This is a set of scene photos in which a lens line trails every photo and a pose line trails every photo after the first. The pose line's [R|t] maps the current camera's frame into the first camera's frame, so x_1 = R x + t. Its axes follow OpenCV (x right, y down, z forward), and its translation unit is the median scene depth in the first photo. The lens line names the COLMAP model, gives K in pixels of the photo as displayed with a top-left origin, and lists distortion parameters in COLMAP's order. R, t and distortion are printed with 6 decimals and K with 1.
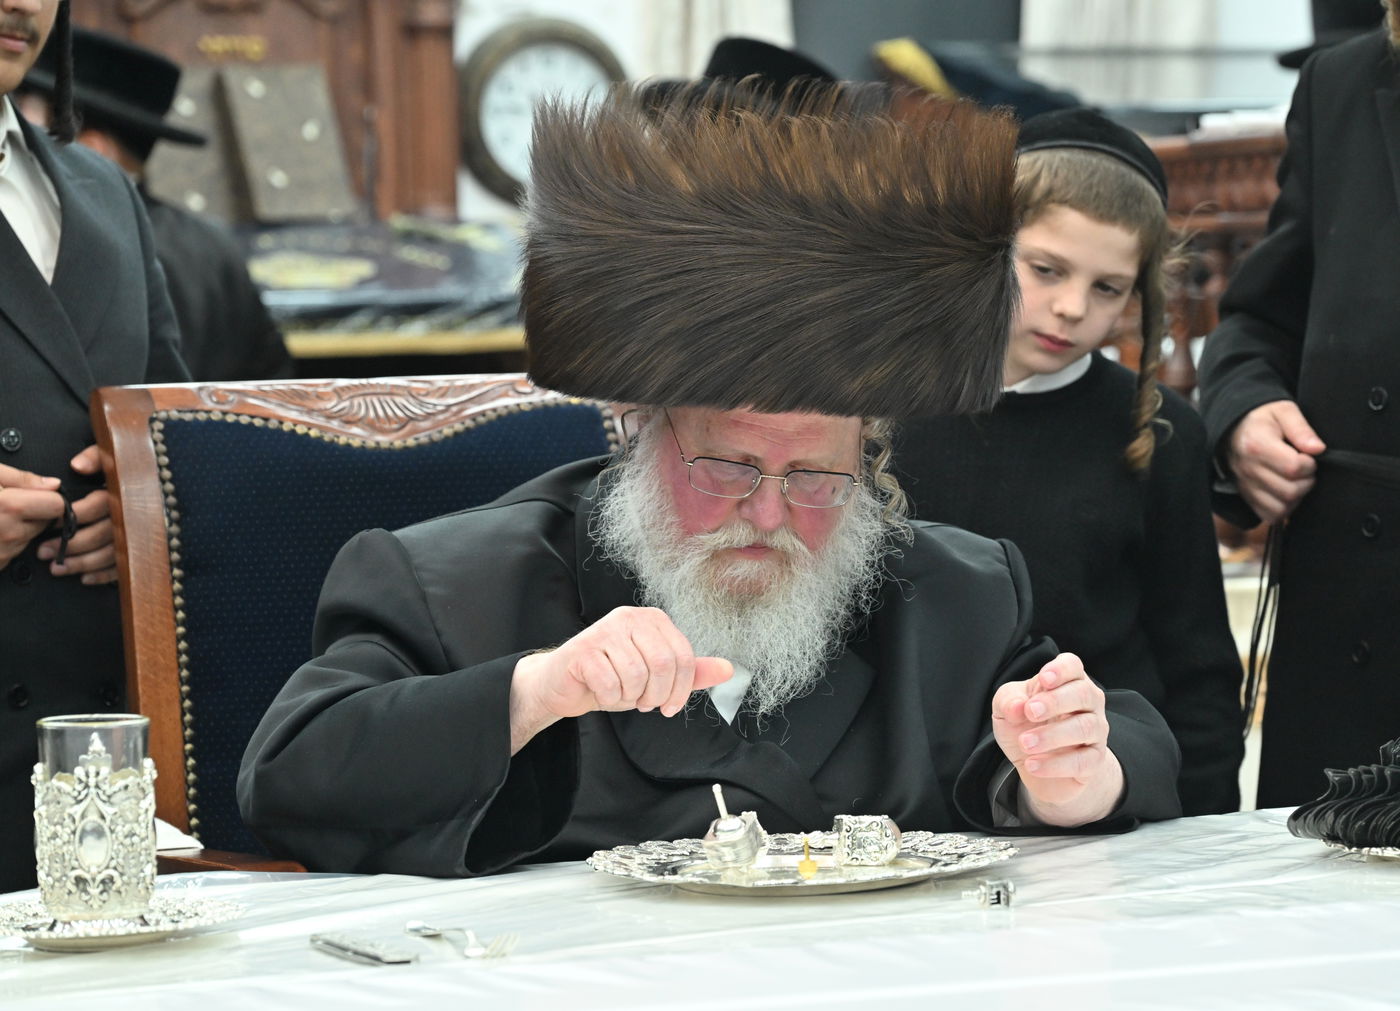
lens RADIAL K [[6526.9, 0, 700.0], [0, 6526.9, 505.5], [0, 0, 1]] dist [0.167212, -4.870969]
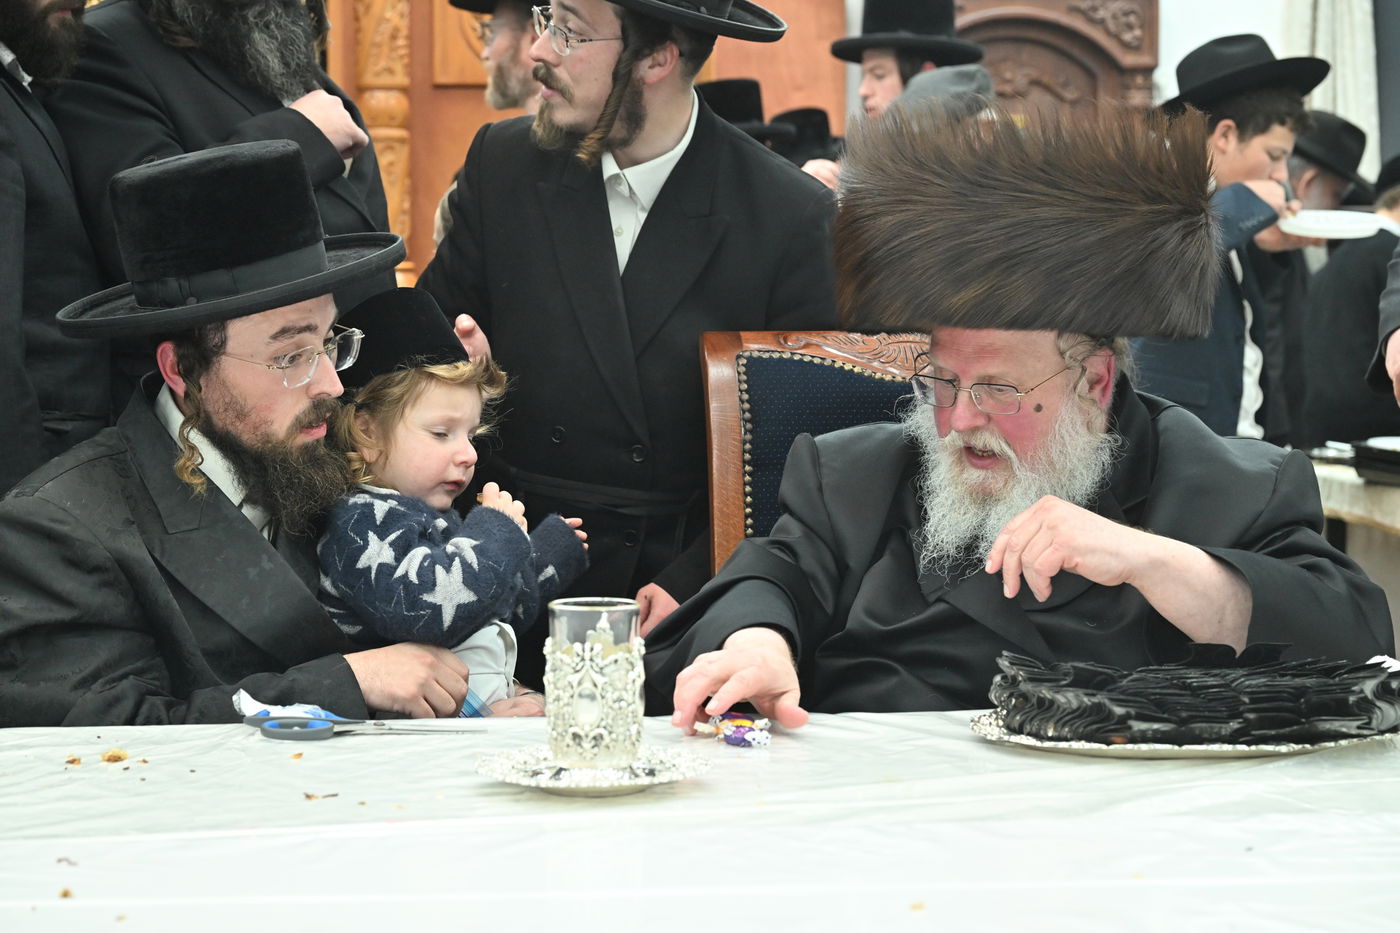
lens RADIAL K [[2609.5, 0, 700.0], [0, 2609.5, 466.5], [0, 0, 1]] dist [0.016057, -0.007054]
pose [[0.979878, 0.034945, -0.196517, 0.021039], [-0.028947, 0.999026, 0.033316, -0.009408], [0.197490, -0.026958, 0.979934, 0.529968]]
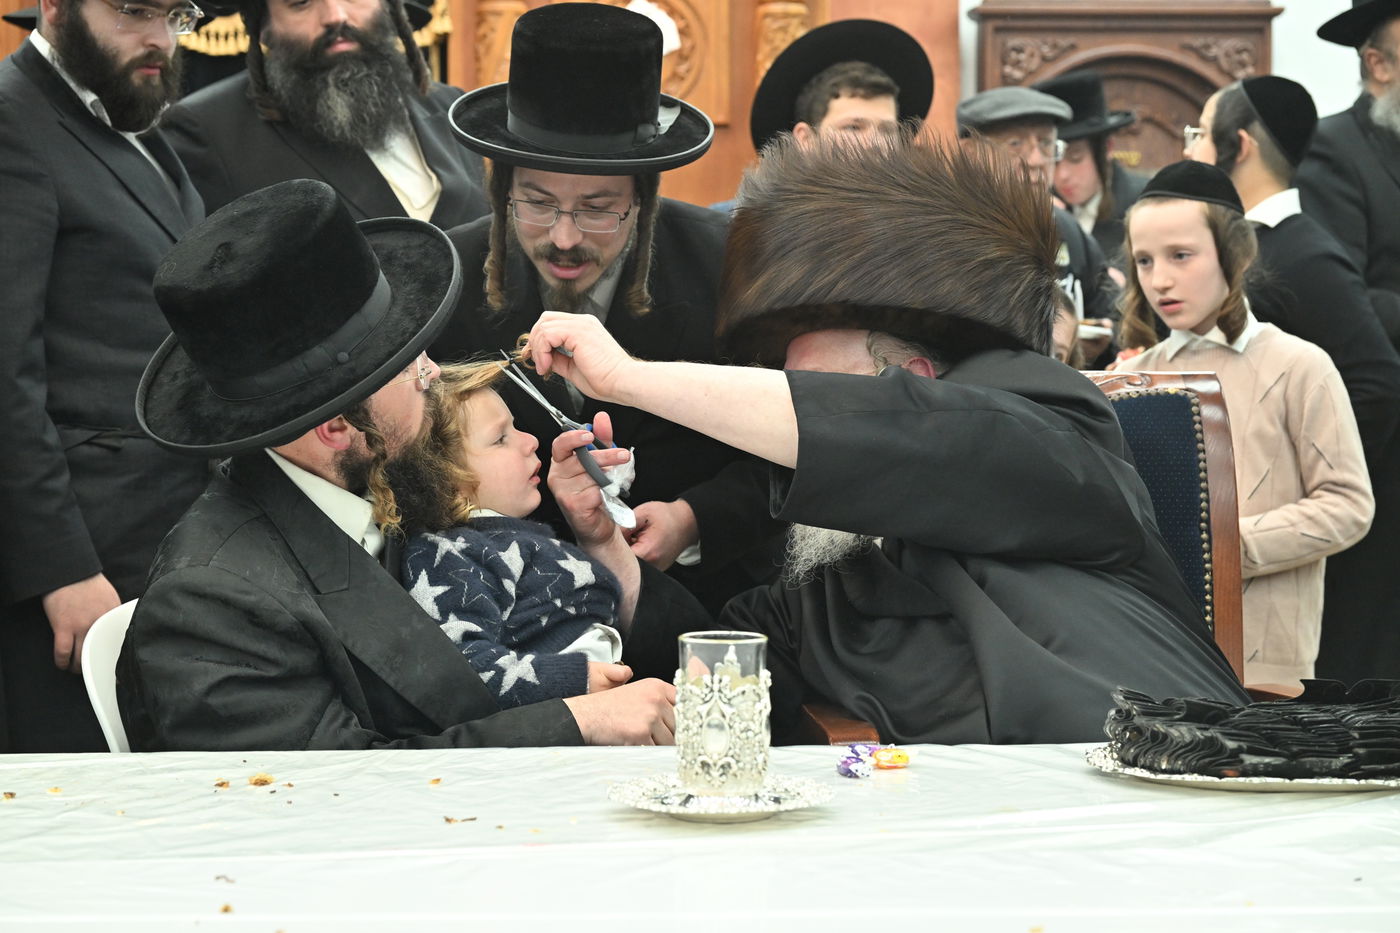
lens RADIAL K [[2648.9, 0, 692.4], [0, 2648.9, 465.0], [0, 0, 1]] dist [0.004632, 0.072303]
pose [[0.970835, 0.036913, -0.236888, 0.021650], [-0.032279, 0.999205, 0.023413, -0.012189], [0.237564, -0.015084, 0.971255, 0.502957]]
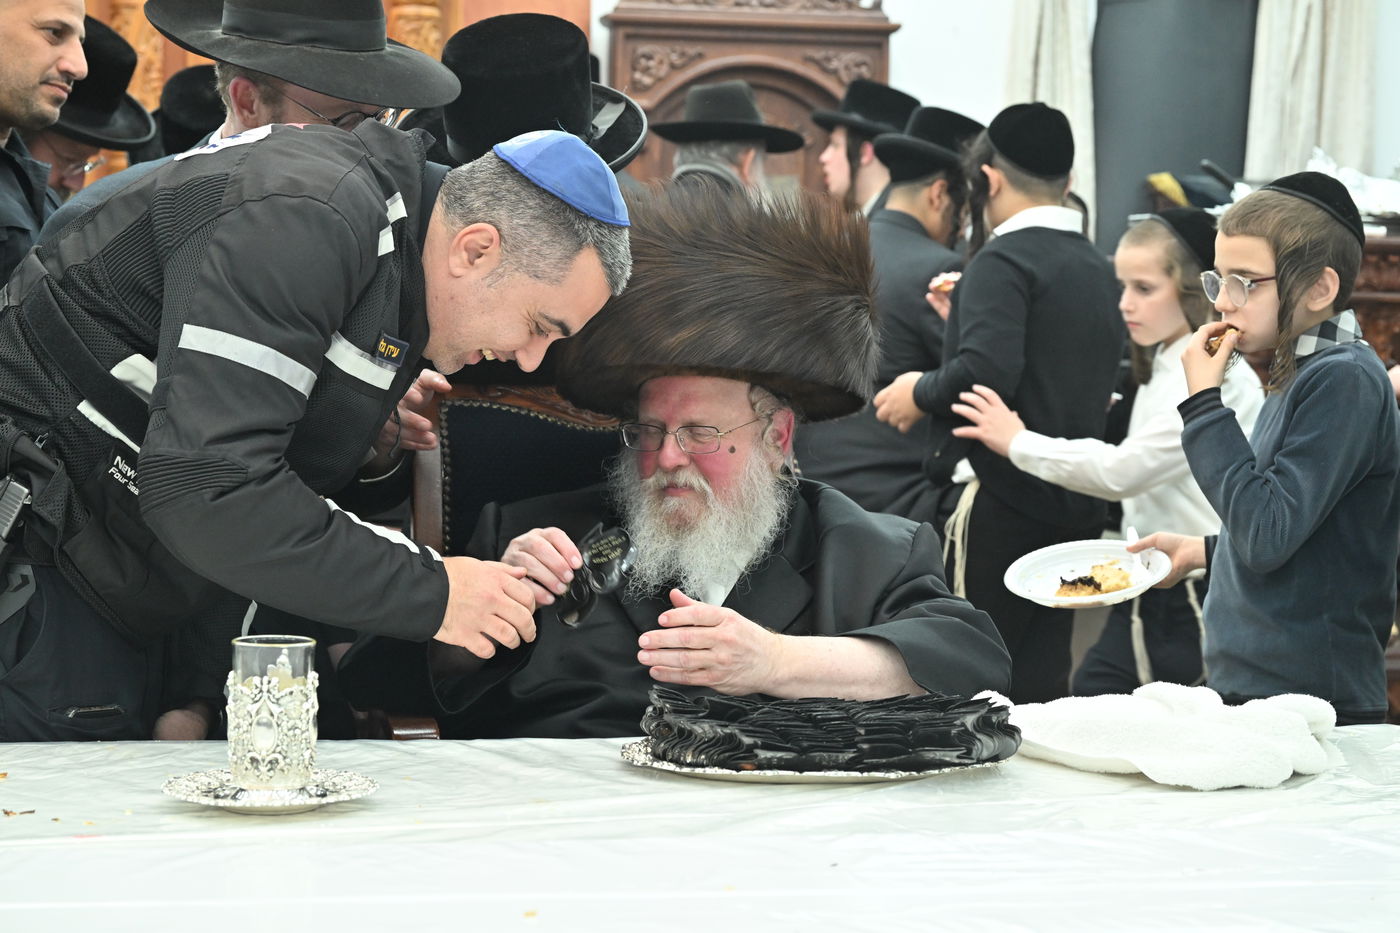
lens RADIAL K [[2690.3, 0, 723.7], [0, 2690.3, 463.0], [0, 0, 1]] dist [0.013020, 0.051192]
pose [[0.991406, 0.050900, -0.120514, 0.064472], [-0.047582, 0.998409, 0.030260, -0.025021], [0.121863, -0.024266, 0.992250, 0.462476]]
